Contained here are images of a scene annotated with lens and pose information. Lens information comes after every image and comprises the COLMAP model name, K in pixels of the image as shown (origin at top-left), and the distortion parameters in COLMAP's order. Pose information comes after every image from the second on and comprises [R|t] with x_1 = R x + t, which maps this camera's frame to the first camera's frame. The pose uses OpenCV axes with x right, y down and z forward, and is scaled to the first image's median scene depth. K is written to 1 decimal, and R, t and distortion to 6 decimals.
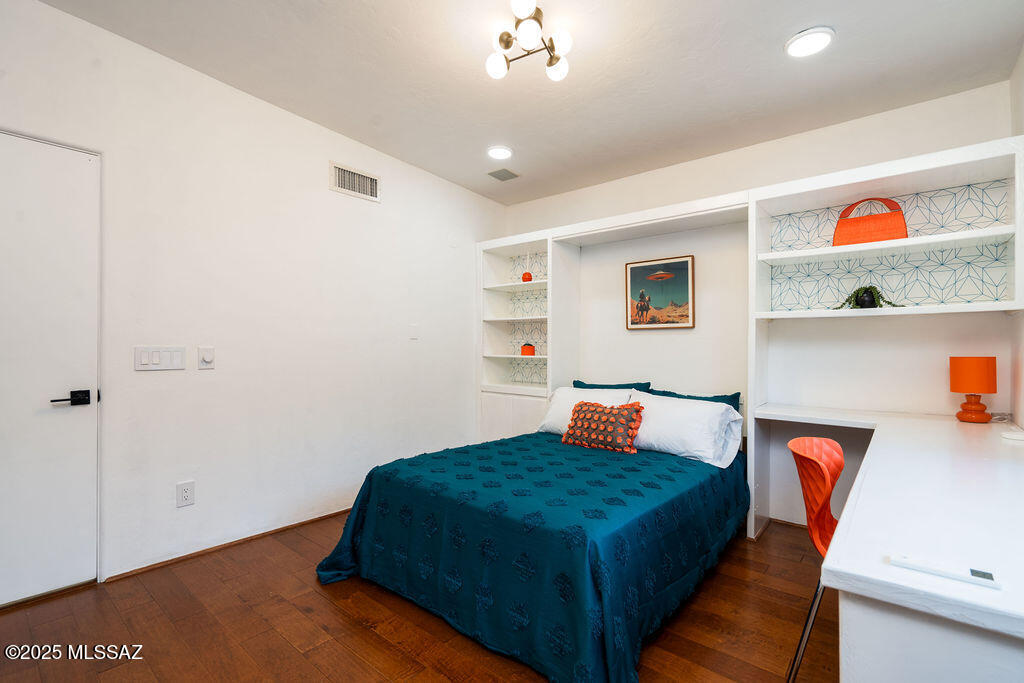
lens RADIAL K [[460.4, 0, 507.9], [0, 460.4, 343.2], [0, 0, 1]] dist [-0.000667, -0.000109]
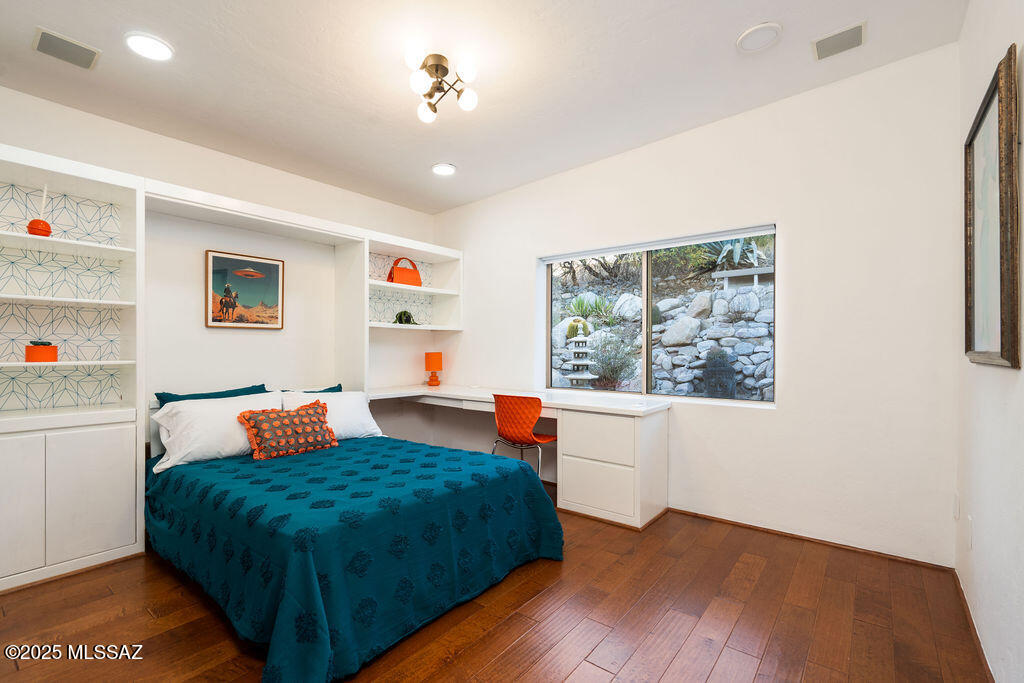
lens RADIAL K [[460.4, 0, 507.9], [0, 460.4, 343.2], [0, 0, 1]] dist [-0.000667, -0.000109]
pose [[-0.025835, 0.010992, 0.999606, -0.647004], [-0.003400, 0.999933, -0.011083, 0.008034], [-0.999660, -0.003685, -0.025796, 0.494038]]
